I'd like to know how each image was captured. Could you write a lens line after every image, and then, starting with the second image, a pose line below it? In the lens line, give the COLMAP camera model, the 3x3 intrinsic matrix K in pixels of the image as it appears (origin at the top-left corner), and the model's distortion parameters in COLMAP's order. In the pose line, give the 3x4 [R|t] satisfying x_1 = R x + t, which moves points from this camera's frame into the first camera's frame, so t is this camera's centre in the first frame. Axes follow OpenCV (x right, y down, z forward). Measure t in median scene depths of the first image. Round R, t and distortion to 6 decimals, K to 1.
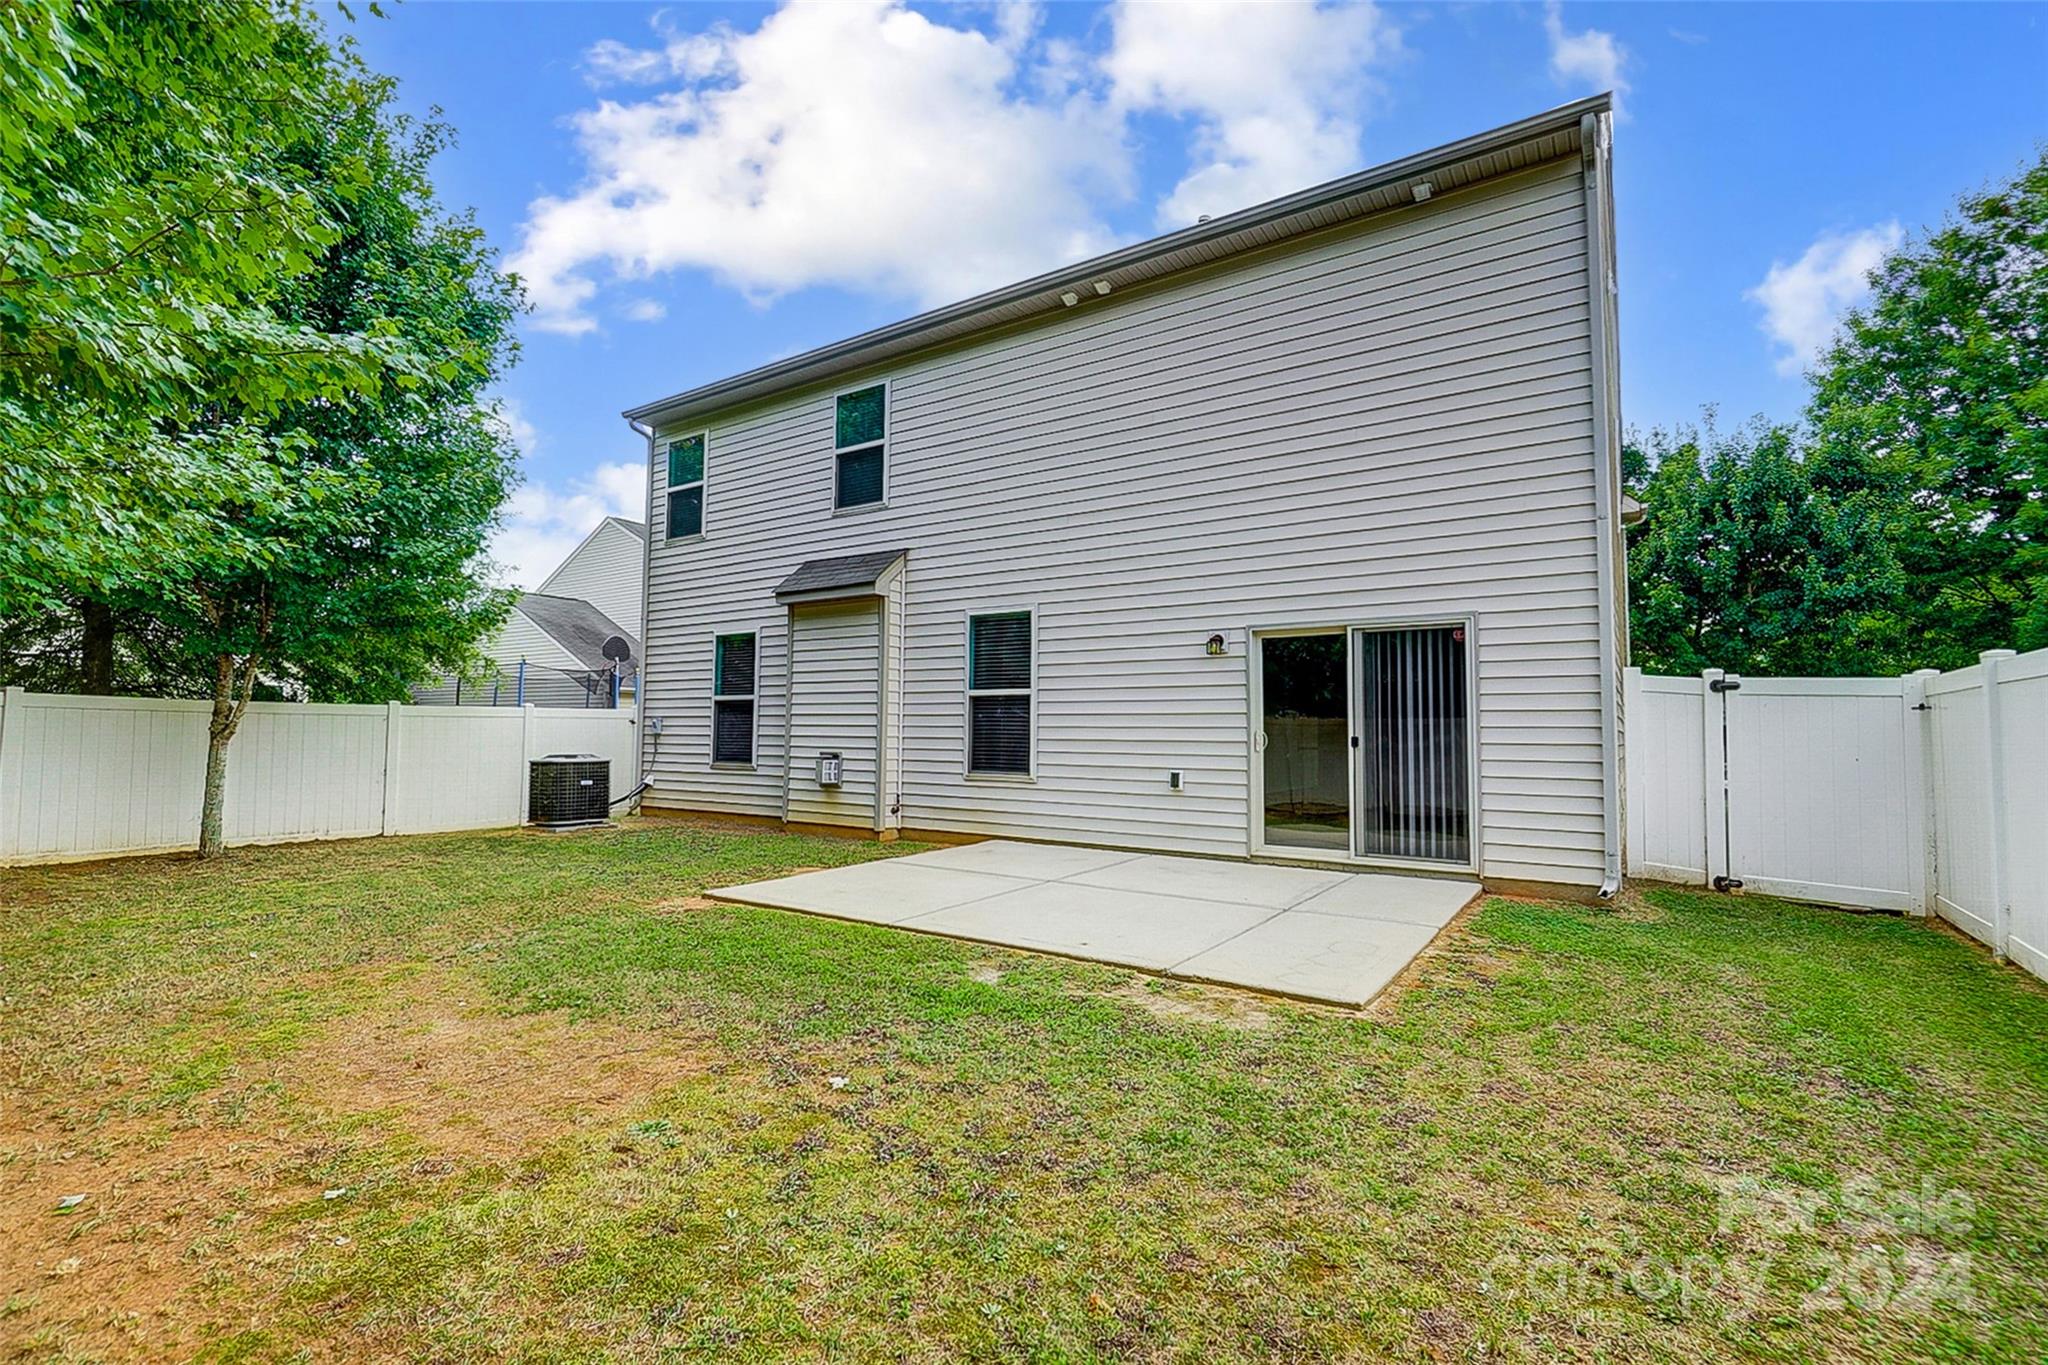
lens RADIAL K [[906.9, 0, 1021.0], [0, 906.9, 713.1], [0, 0, 1]] dist [0.114019, -0.000049]
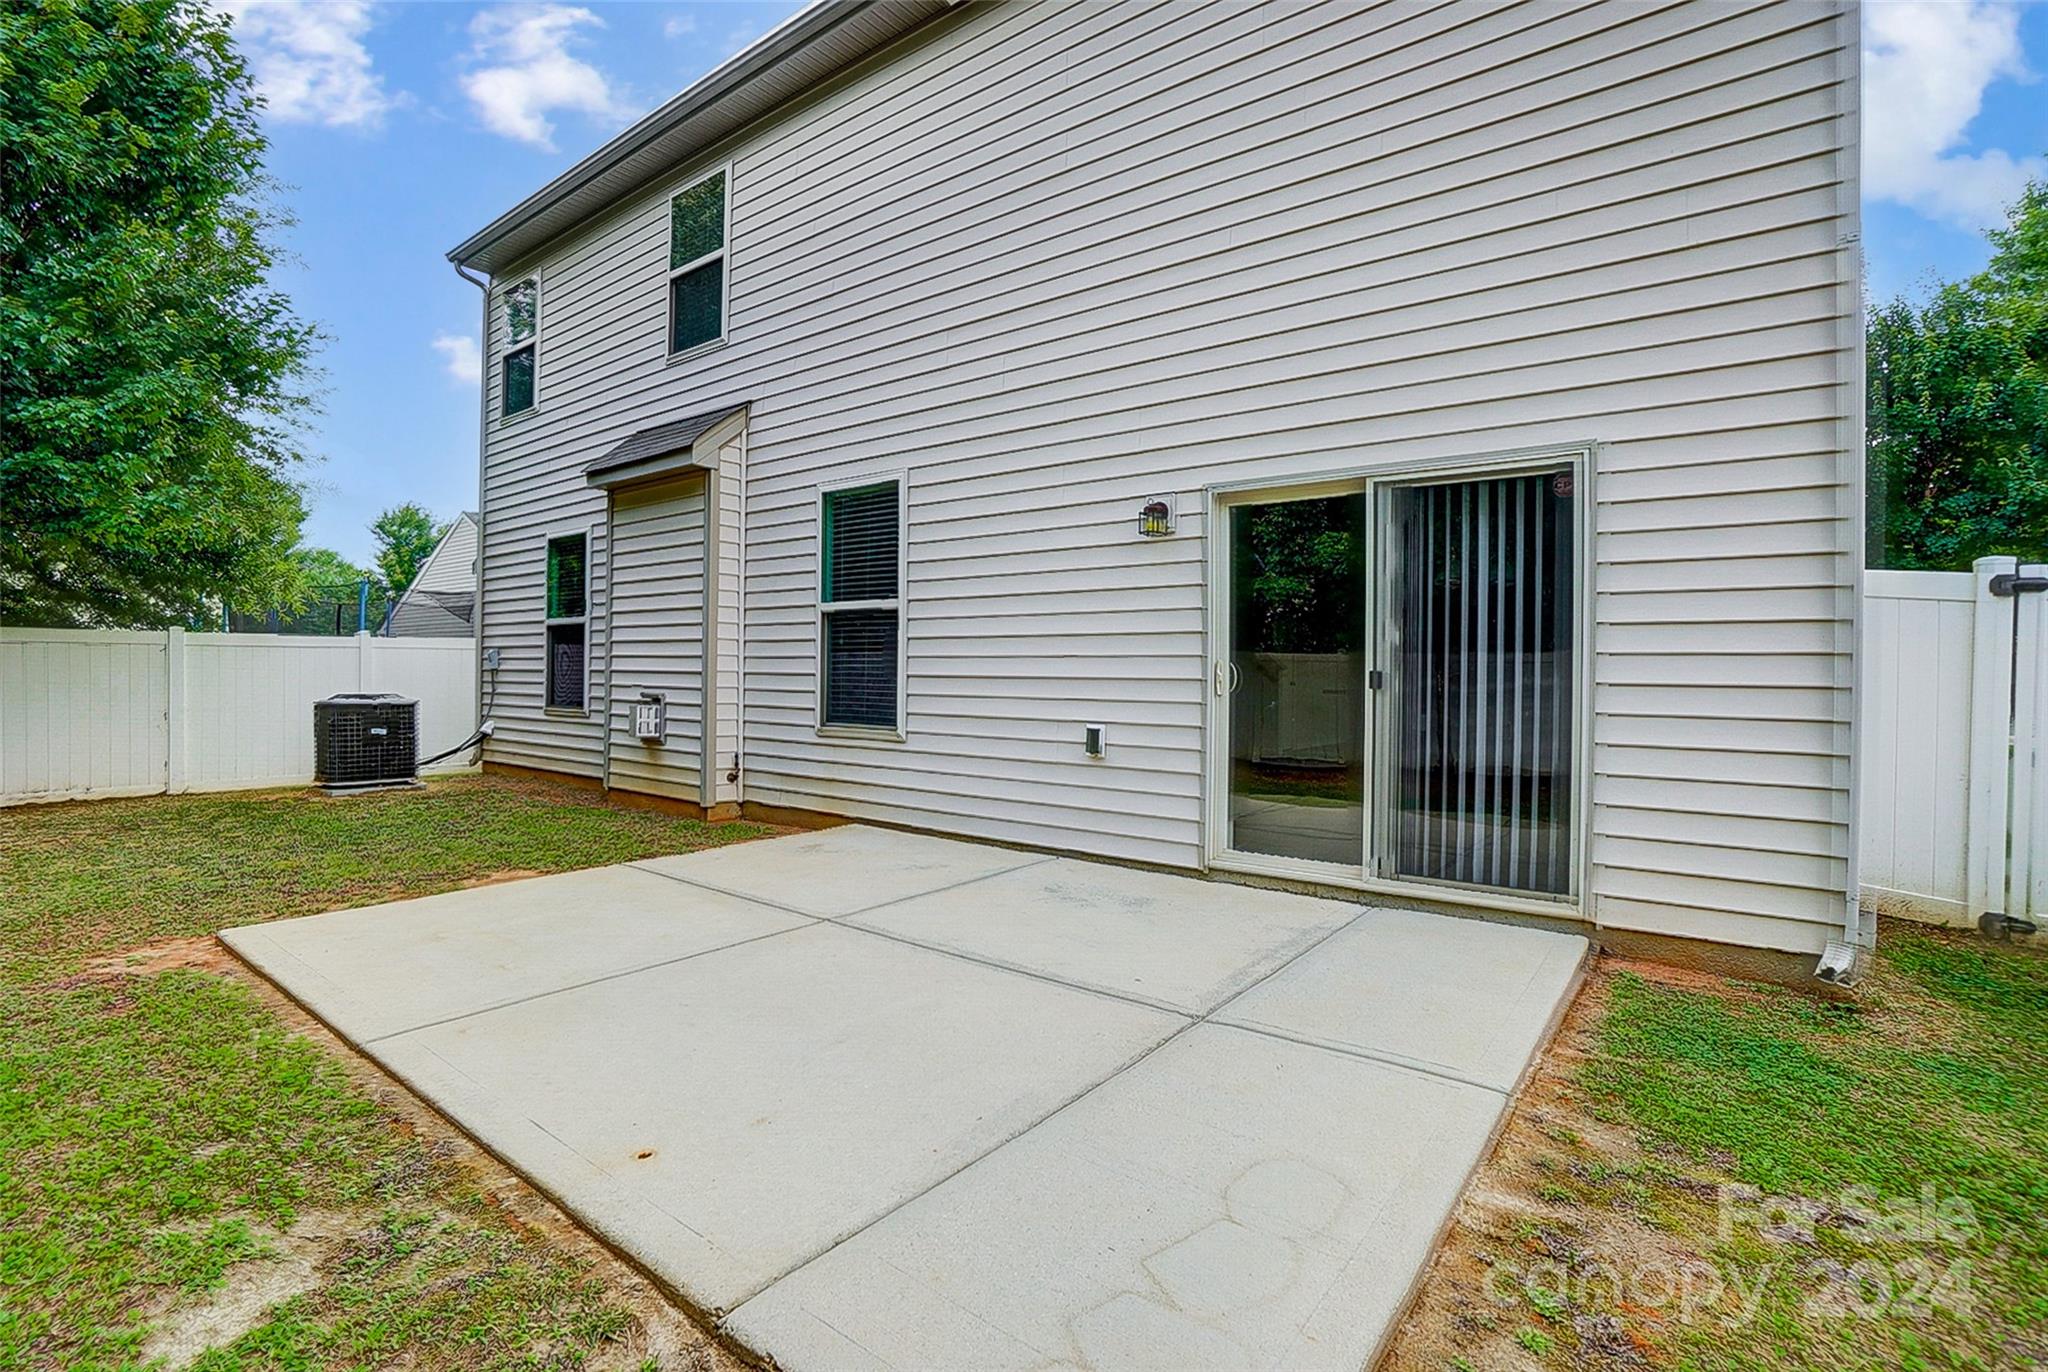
lens RADIAL K [[939.9, 0, 1024.0], [0, 939.9, 686.0], [0, 0, 1]] dist [0.000028, 0.045622]
pose [[0.997641, 0.003575, -0.068549, 0.141289], [-0.001358, 0.999475, 0.032359, 0.013386], [0.068629, -0.032190, 0.997123, 0.307405]]
